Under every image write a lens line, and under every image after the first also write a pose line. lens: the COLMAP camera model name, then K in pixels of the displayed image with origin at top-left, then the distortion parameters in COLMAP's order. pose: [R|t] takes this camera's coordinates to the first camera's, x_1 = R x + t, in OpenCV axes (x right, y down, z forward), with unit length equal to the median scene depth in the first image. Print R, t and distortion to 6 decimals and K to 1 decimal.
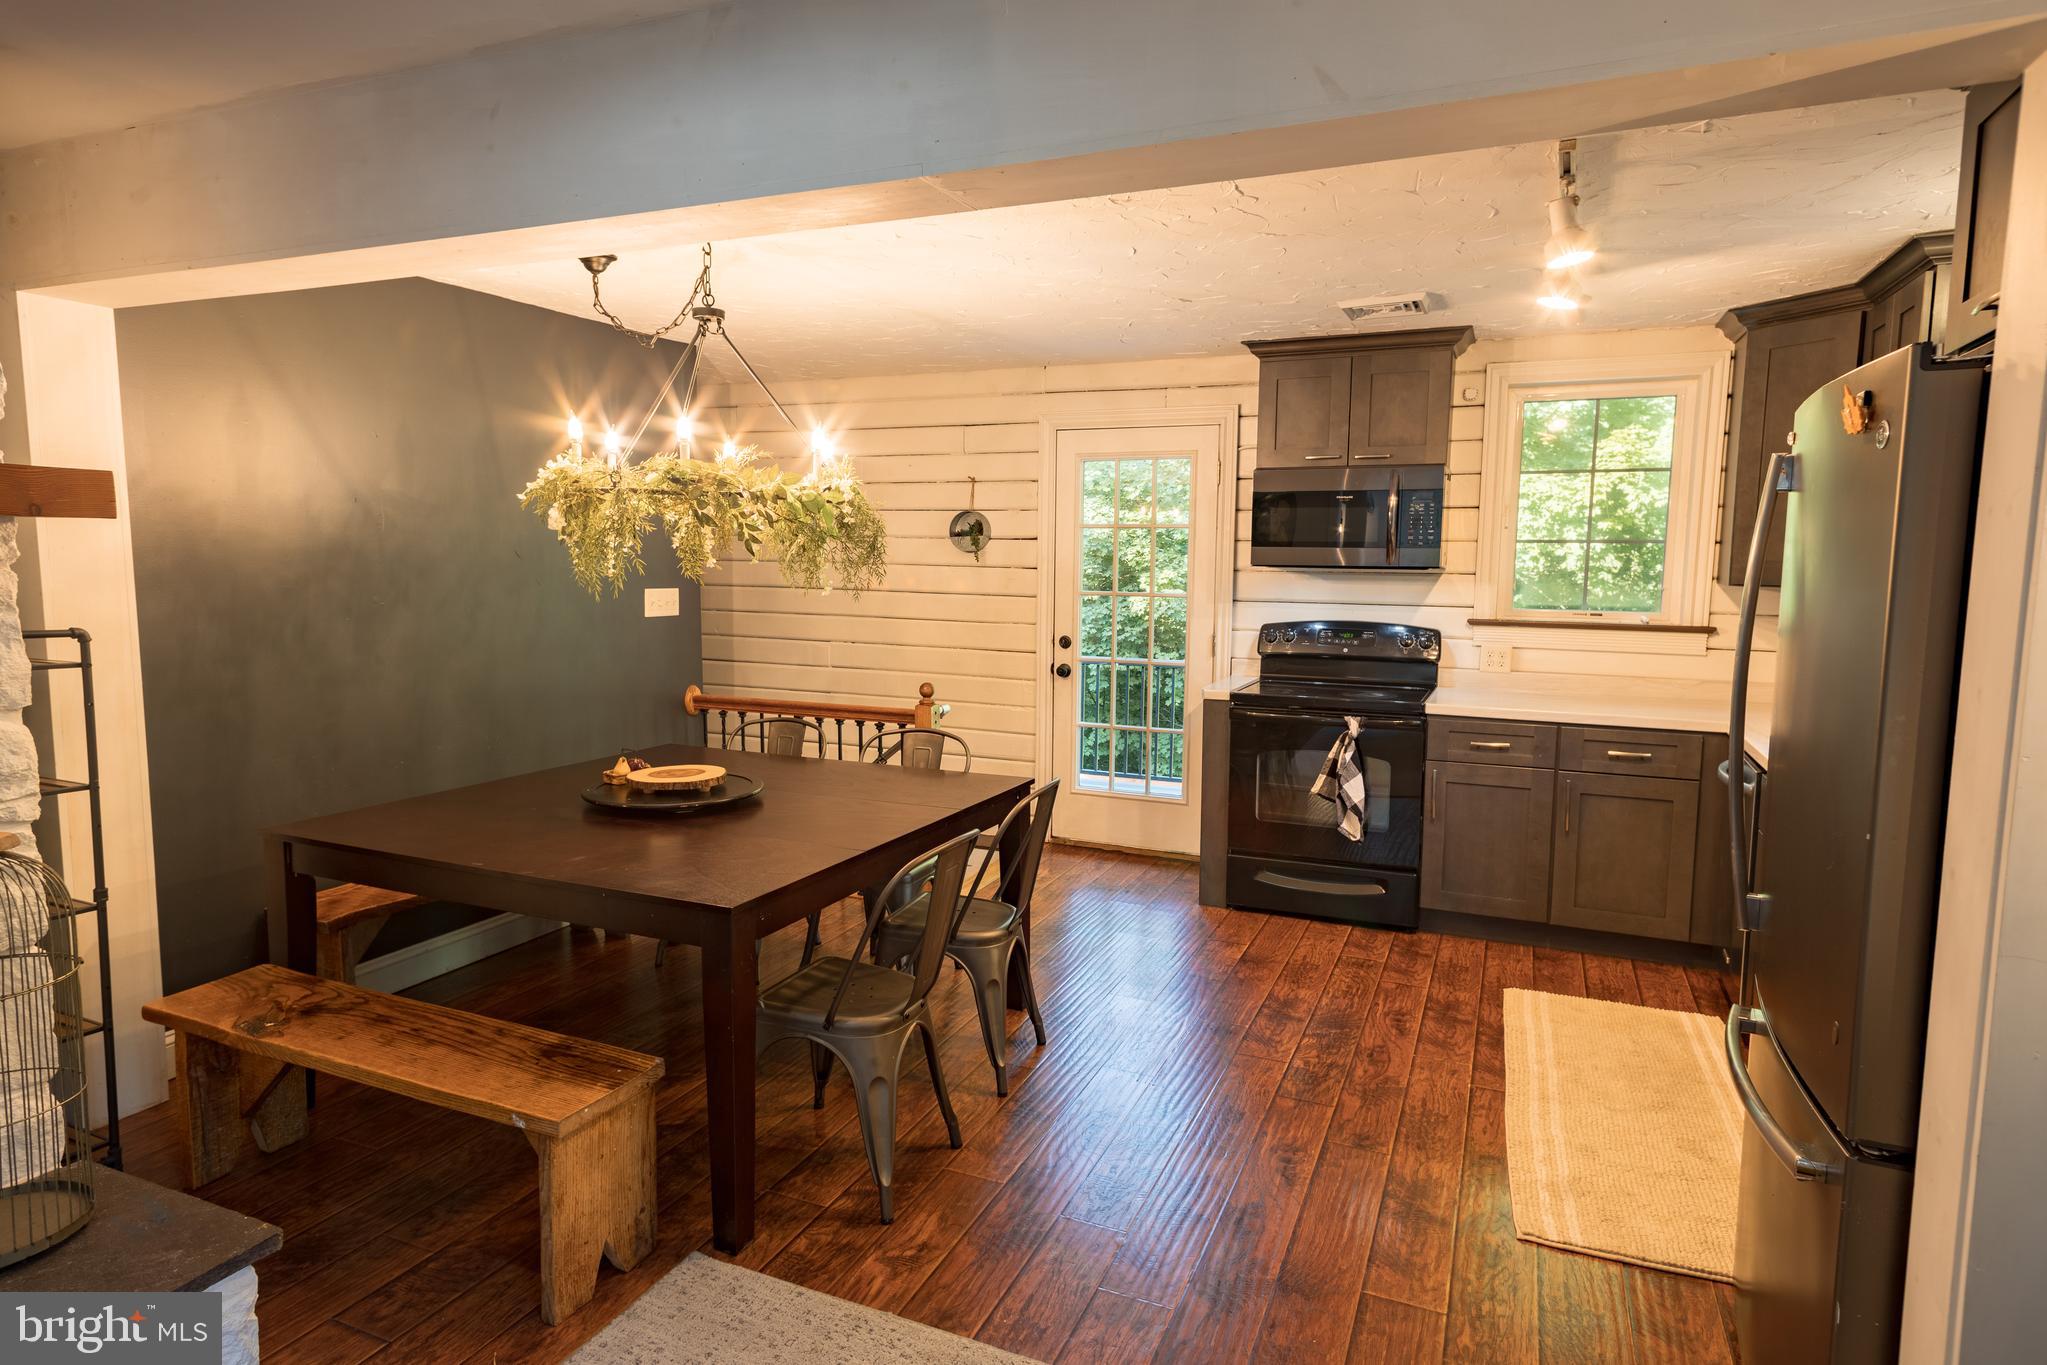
lens RADIAL K [[1174.7, 0, 1022.9], [0, 1174.7, 667.9], [0, 0, 1]] dist [0.025615, -0.000466]
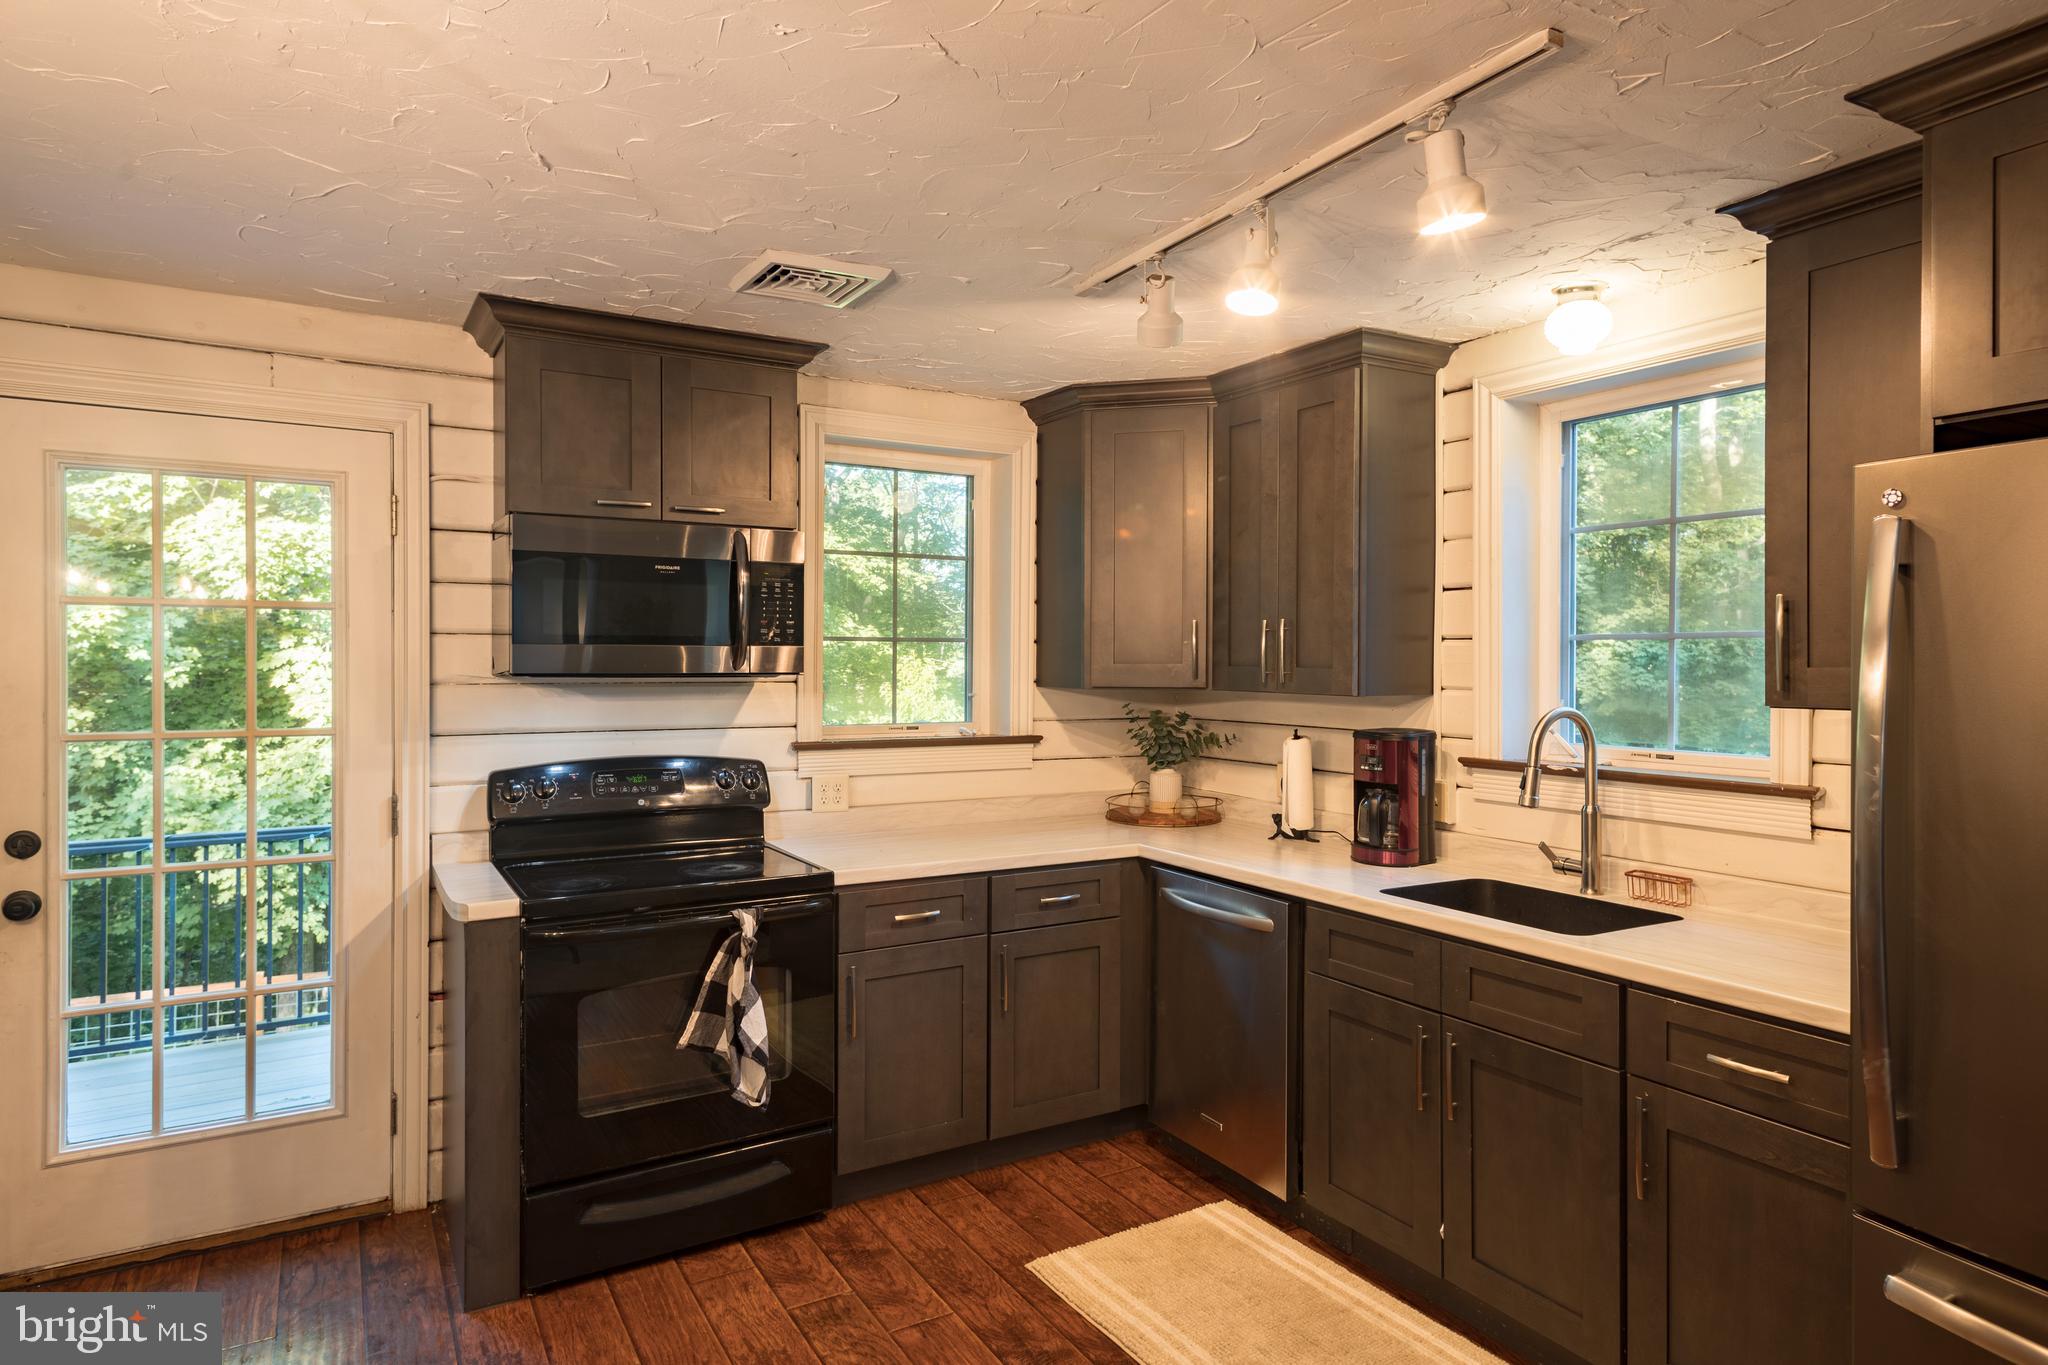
lens RADIAL K [[1175.3, 0, 1023.4], [0, 1175.3, 667.9], [0, 0, 1]] dist [0.025615, -0.000466]
pose [[0.583977, -0.011830, 0.811684, -0.143960], [0.081776, 0.995665, -0.044323, -0.046865], [-0.807641, 0.092260, 0.582412, 0.483859]]
